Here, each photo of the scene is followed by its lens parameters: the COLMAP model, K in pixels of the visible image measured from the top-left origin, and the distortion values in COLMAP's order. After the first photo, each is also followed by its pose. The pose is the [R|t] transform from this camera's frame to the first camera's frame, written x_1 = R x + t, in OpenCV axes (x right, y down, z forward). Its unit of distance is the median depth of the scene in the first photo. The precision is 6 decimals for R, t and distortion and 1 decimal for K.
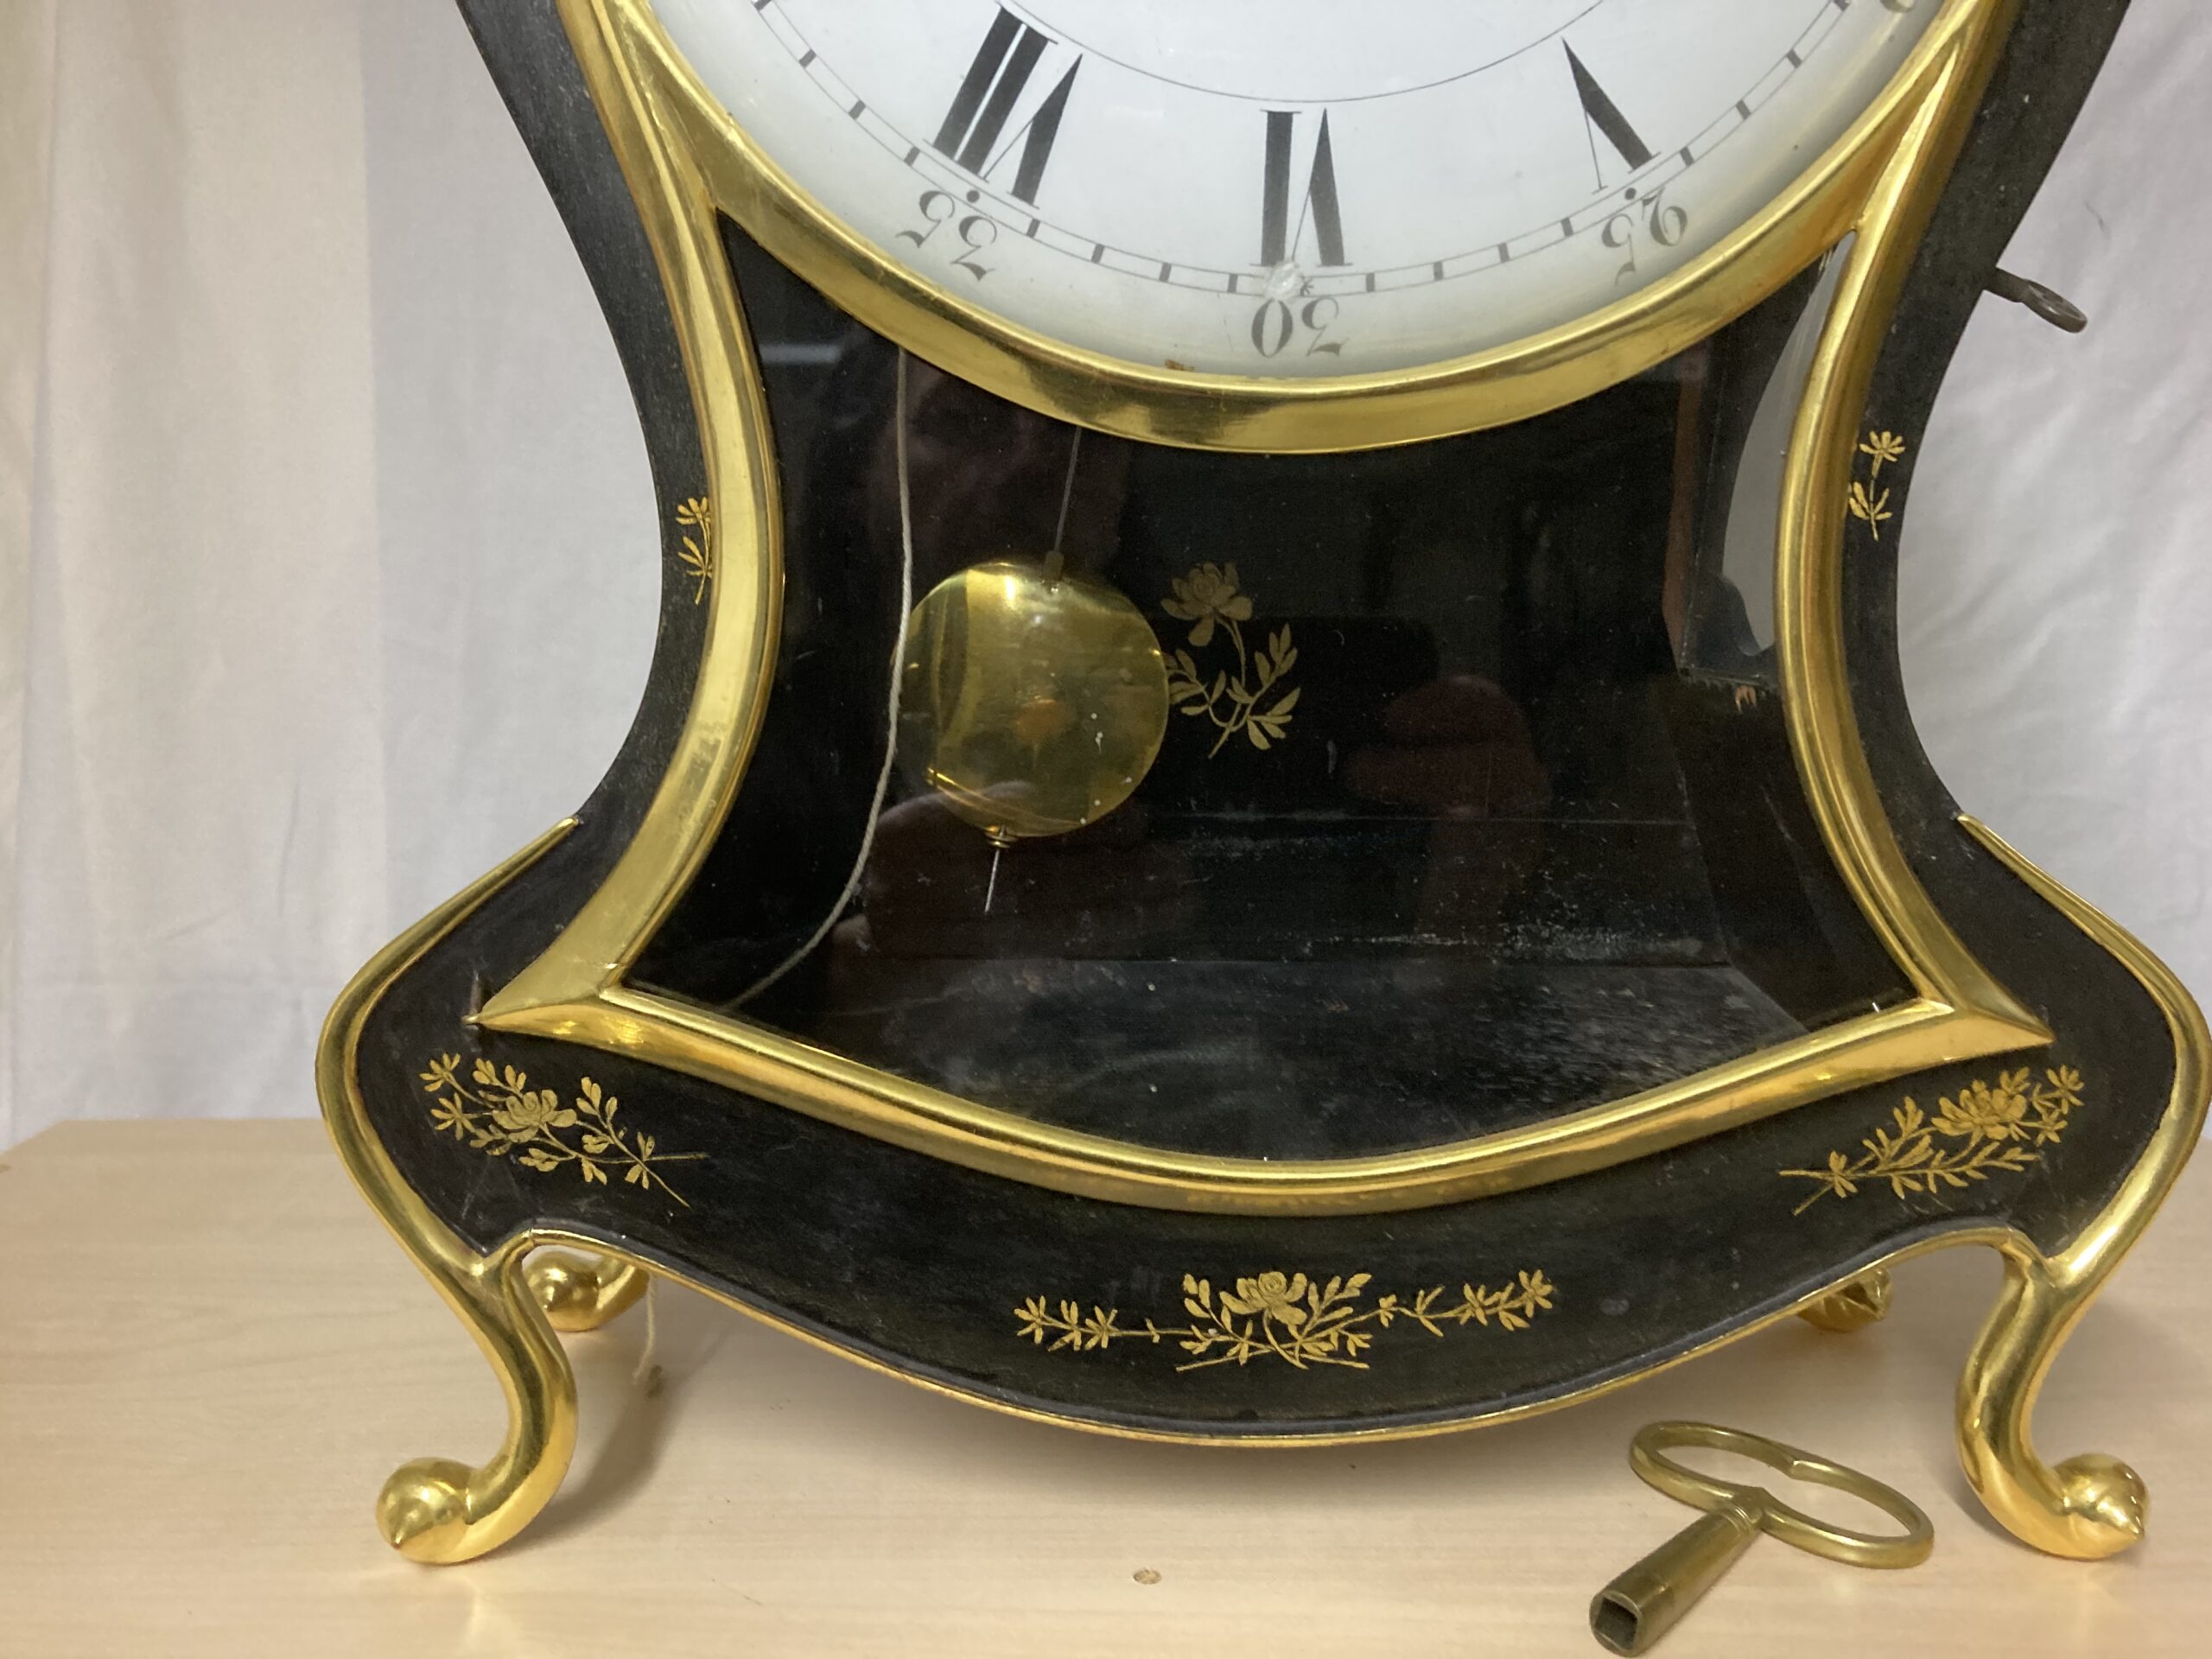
lens RADIAL K [[1842.7, 0, 1084.4], [0, 1842.7, 867.7], [0, 0, 1]] dist [0.037706, -0.050264]
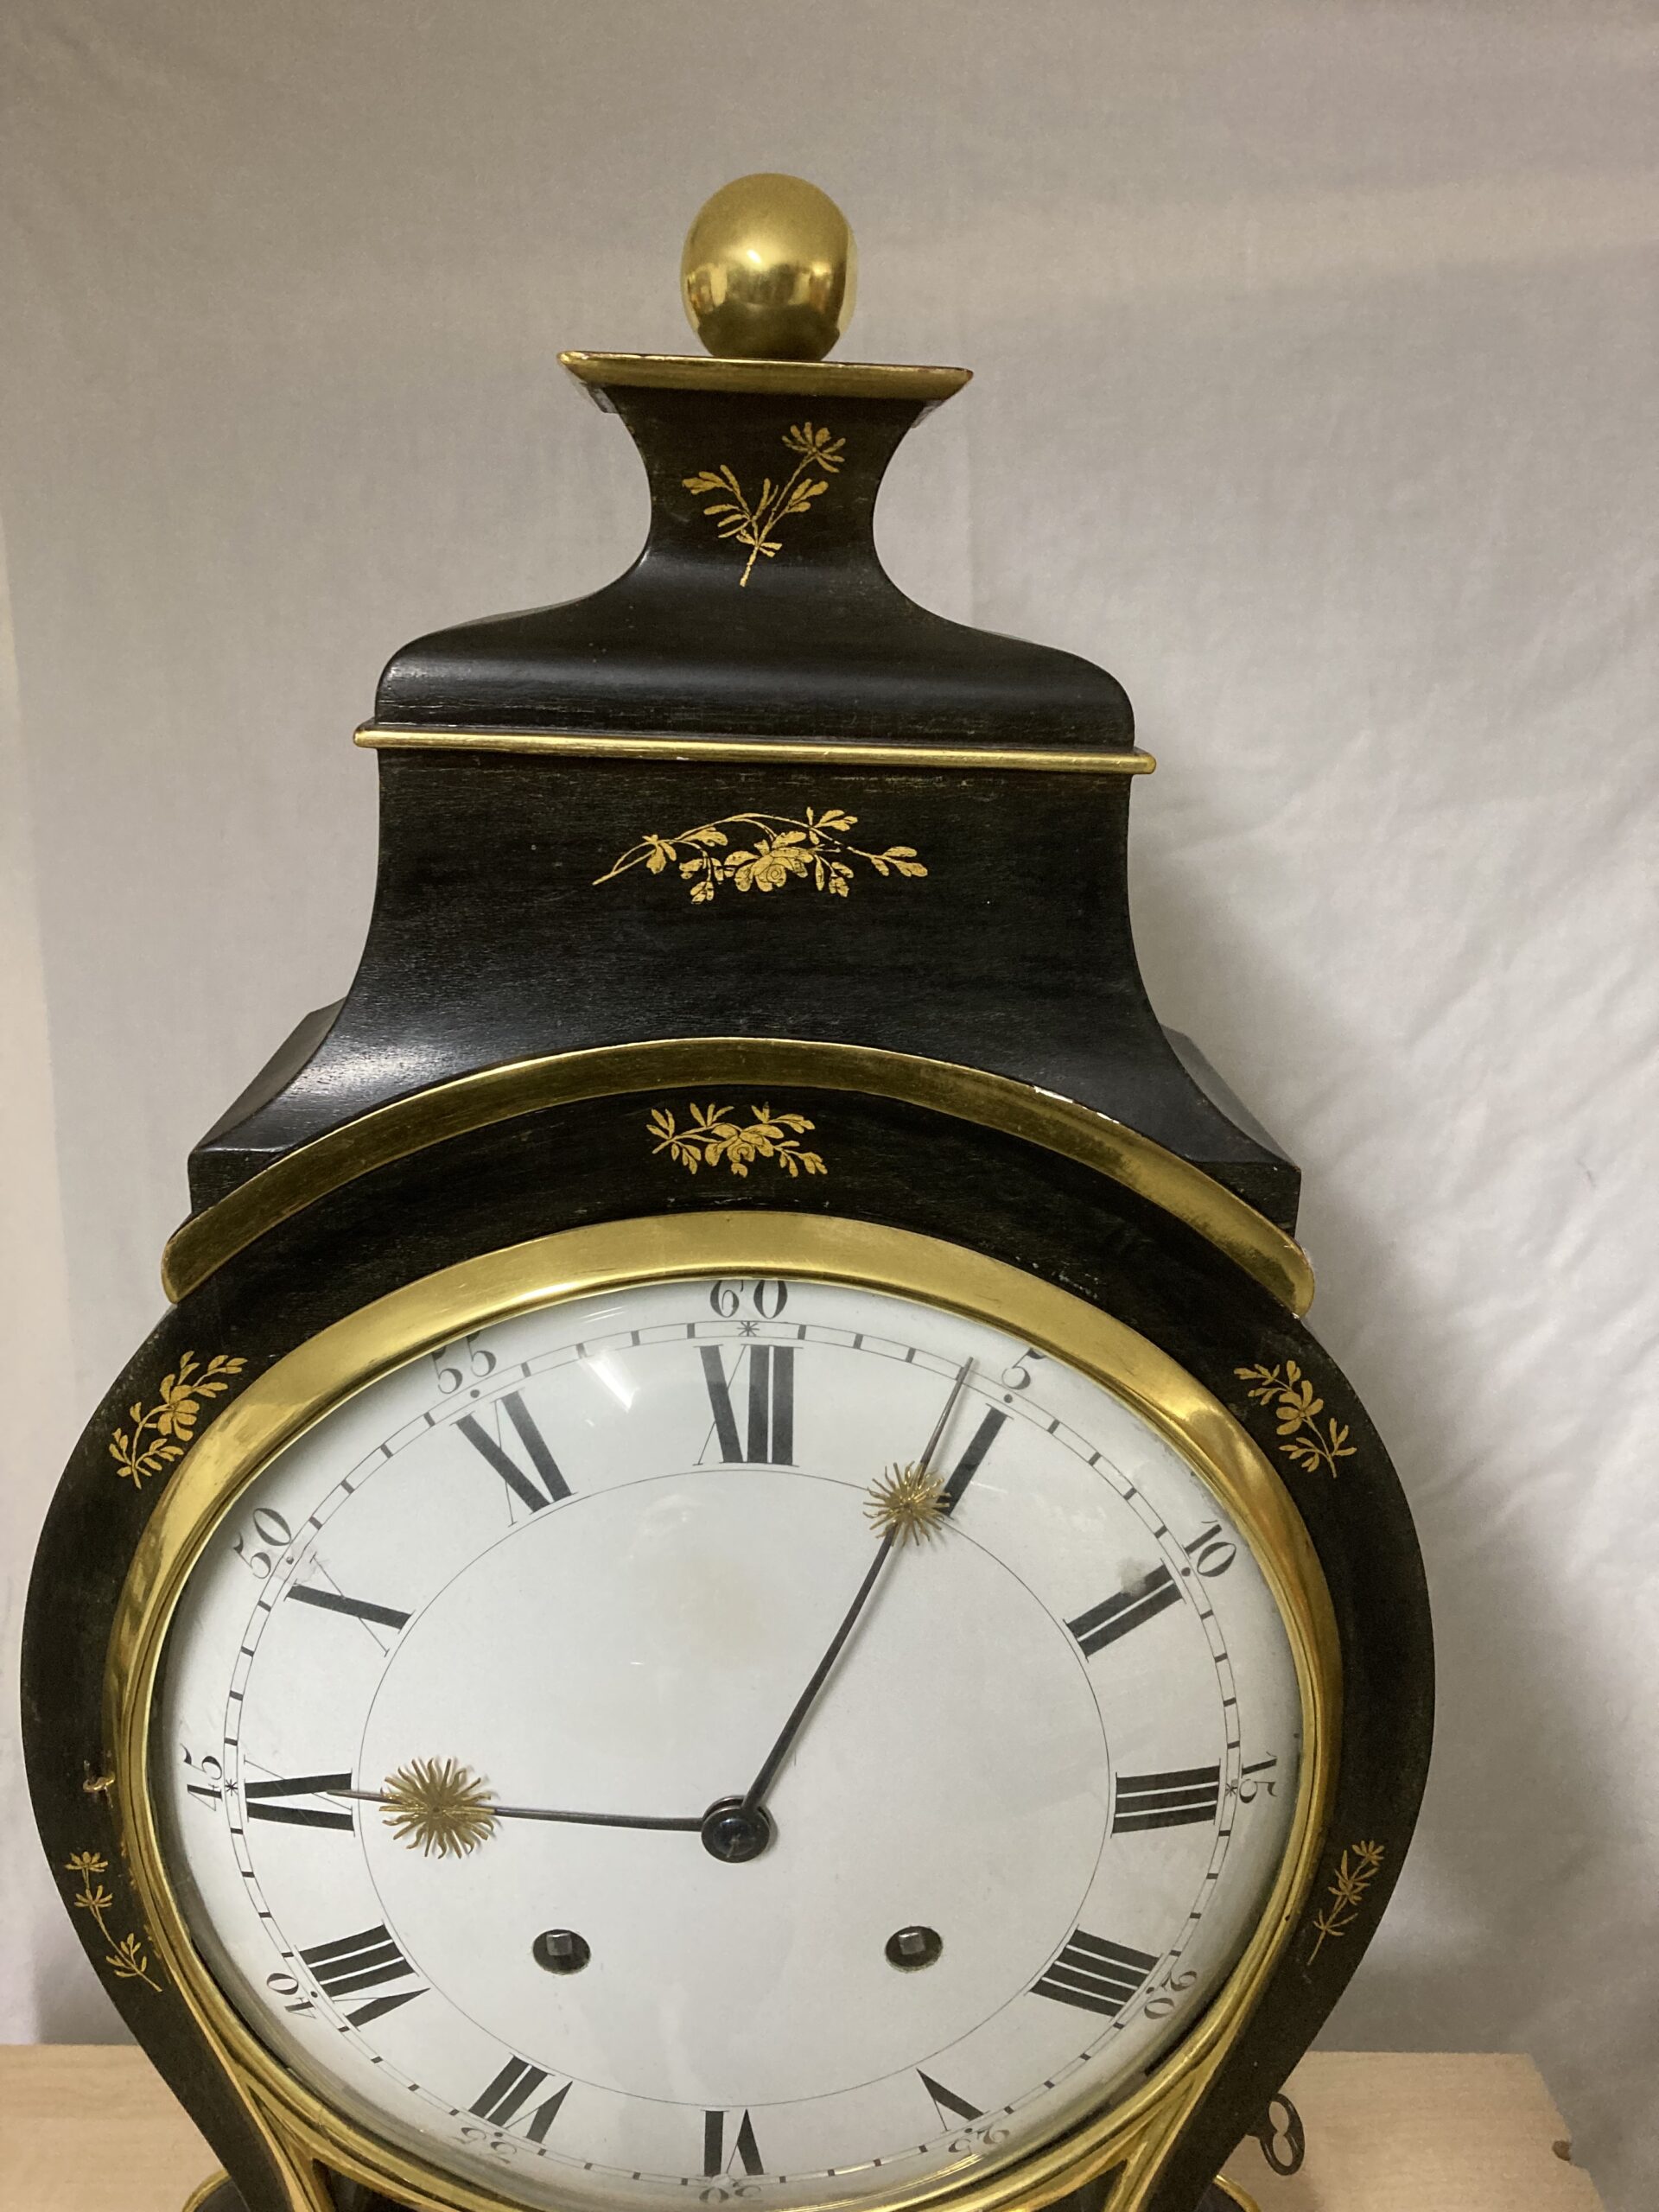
lens RADIAL K [[1842.7, 0, 821.3], [0, 1842.7, 1088.1], [0, 0, 1]] dist [0.037706, -0.050264]
pose [[0.999587, 0.024823, 0.014494, 0.132866], [-0.026602, 0.989891, 0.139316, -1.242345], [-0.010889, -0.139644, 0.990142, -0.259487]]
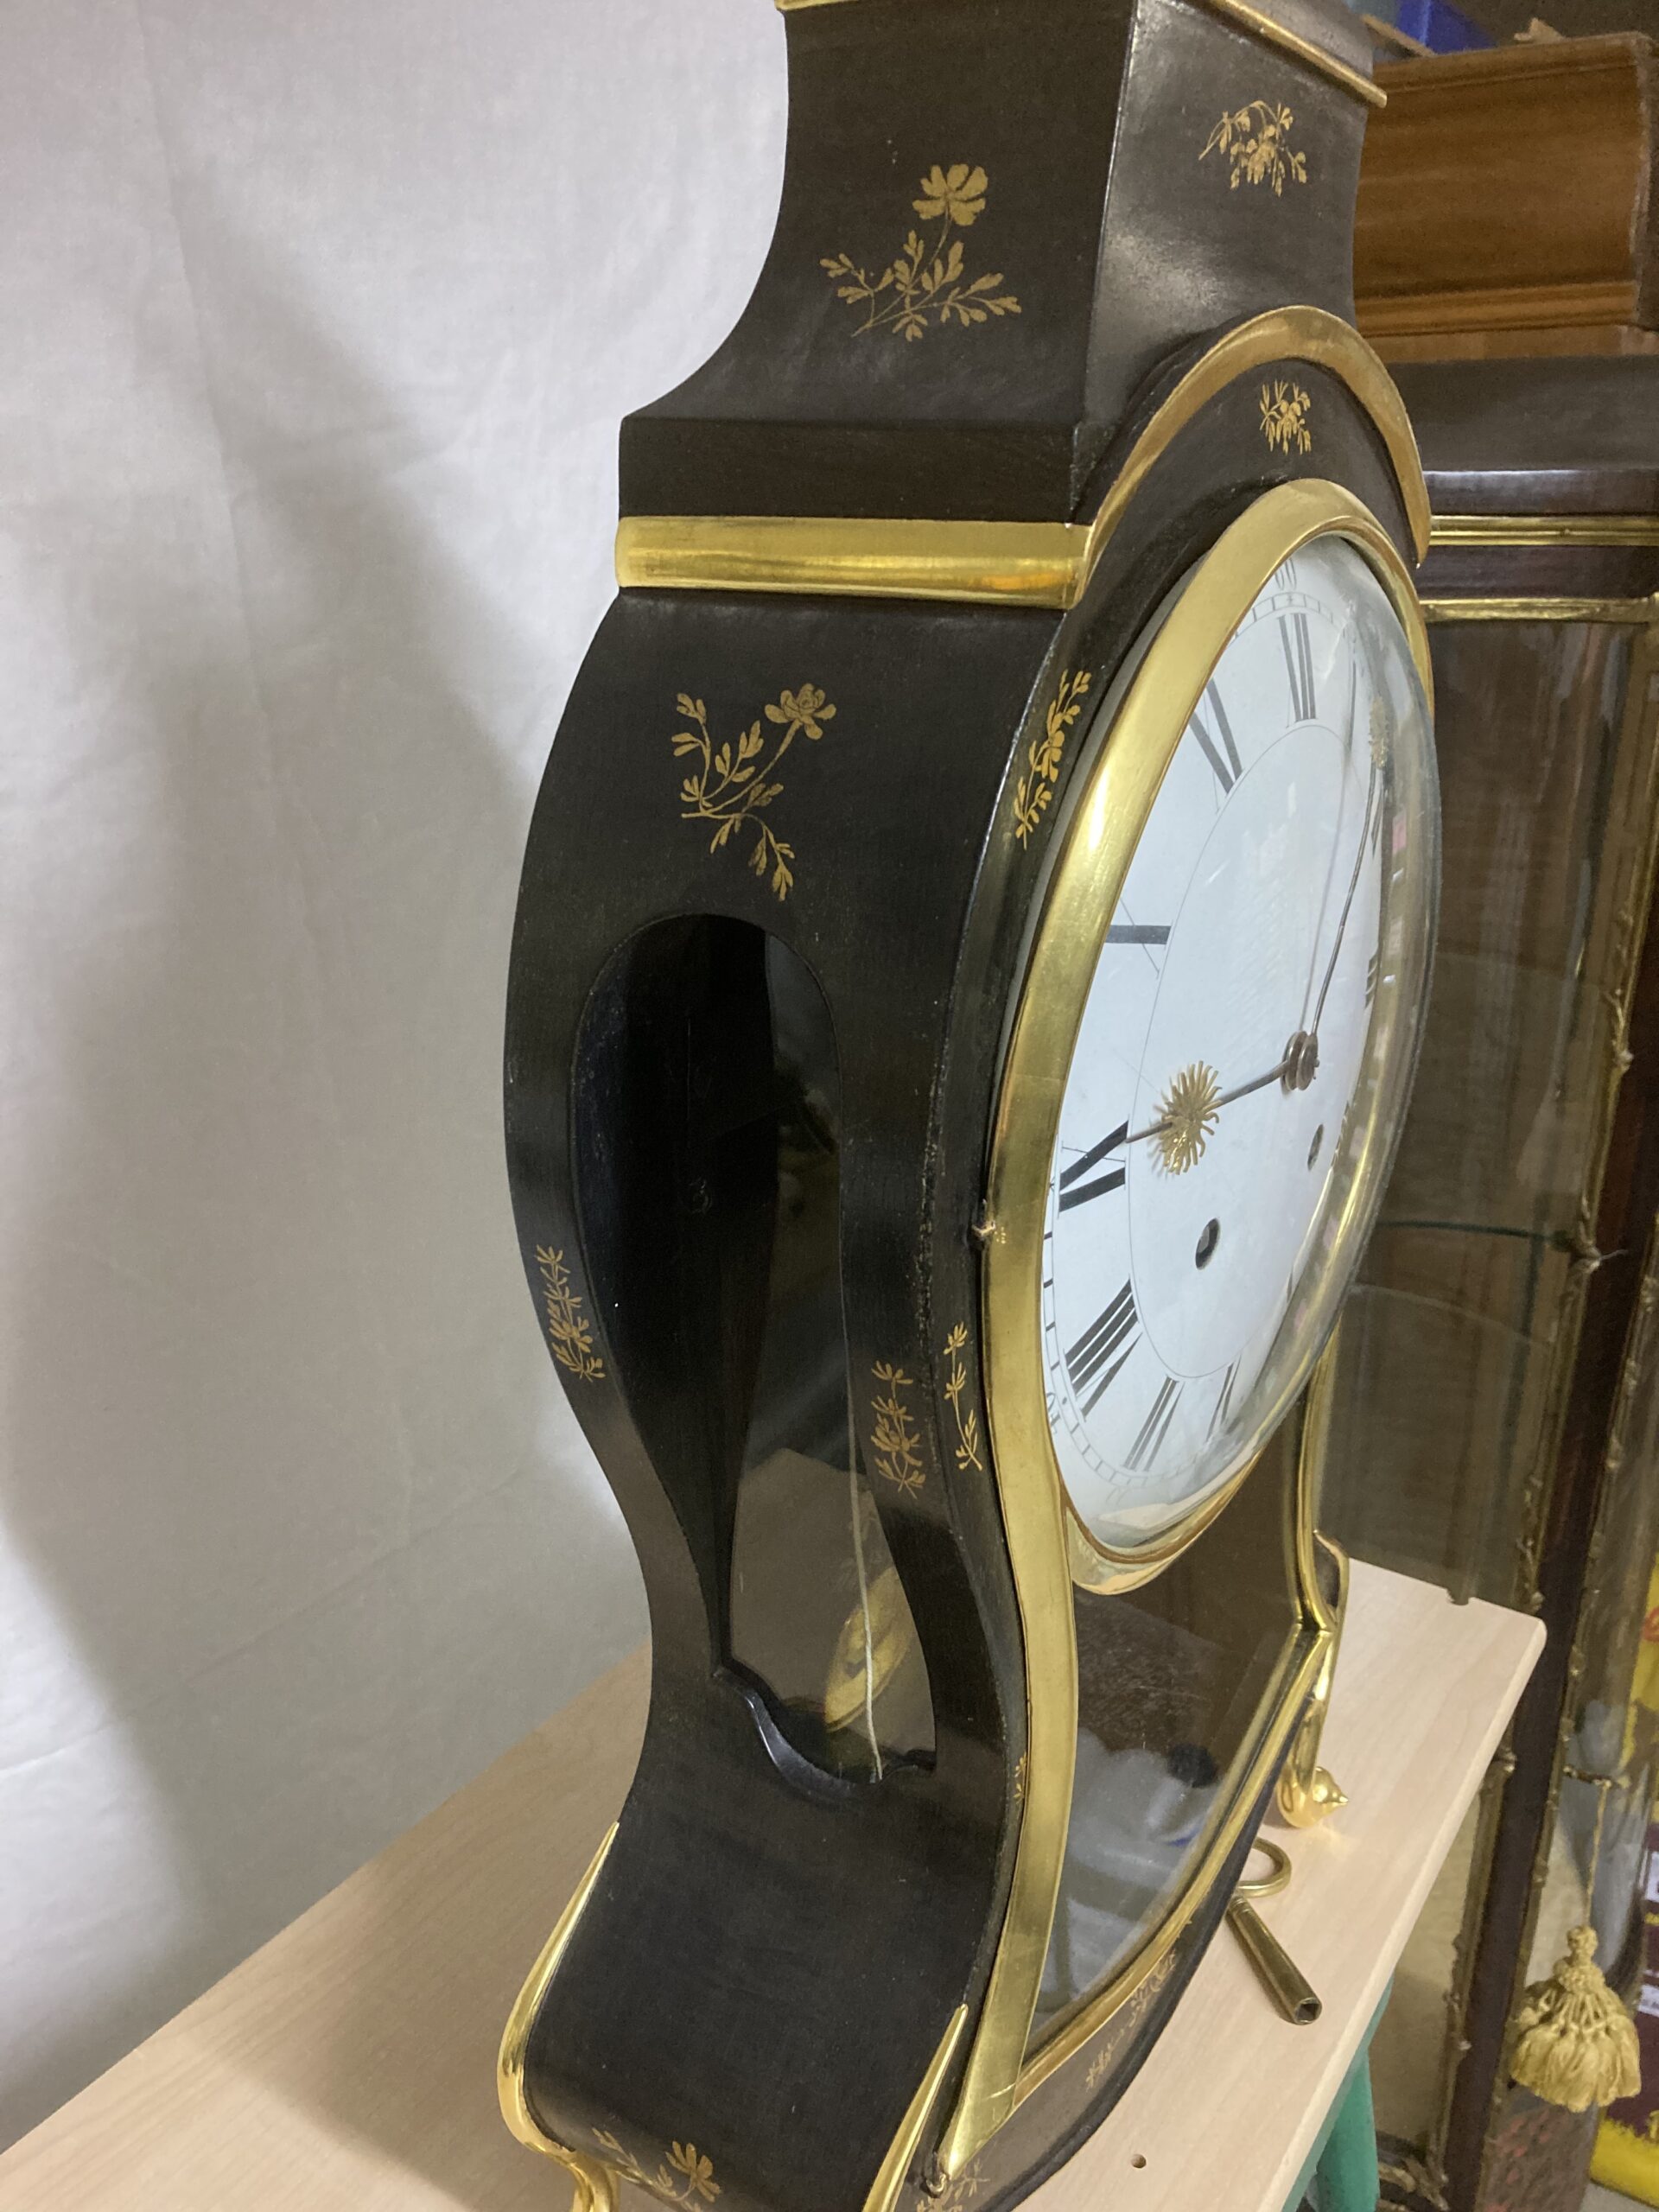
lens RADIAL K [[1842.7, 0, 827.9], [0, 1842.7, 1138.7], [0, 0, 1]] dist [0.037706, -0.050264]
pose [[0.558290, -0.273580, 0.783241, -1.168039], [0.113836, 0.960398, 0.254318, -0.944862], [-0.821799, -0.052822, 0.567324, 0.346764]]
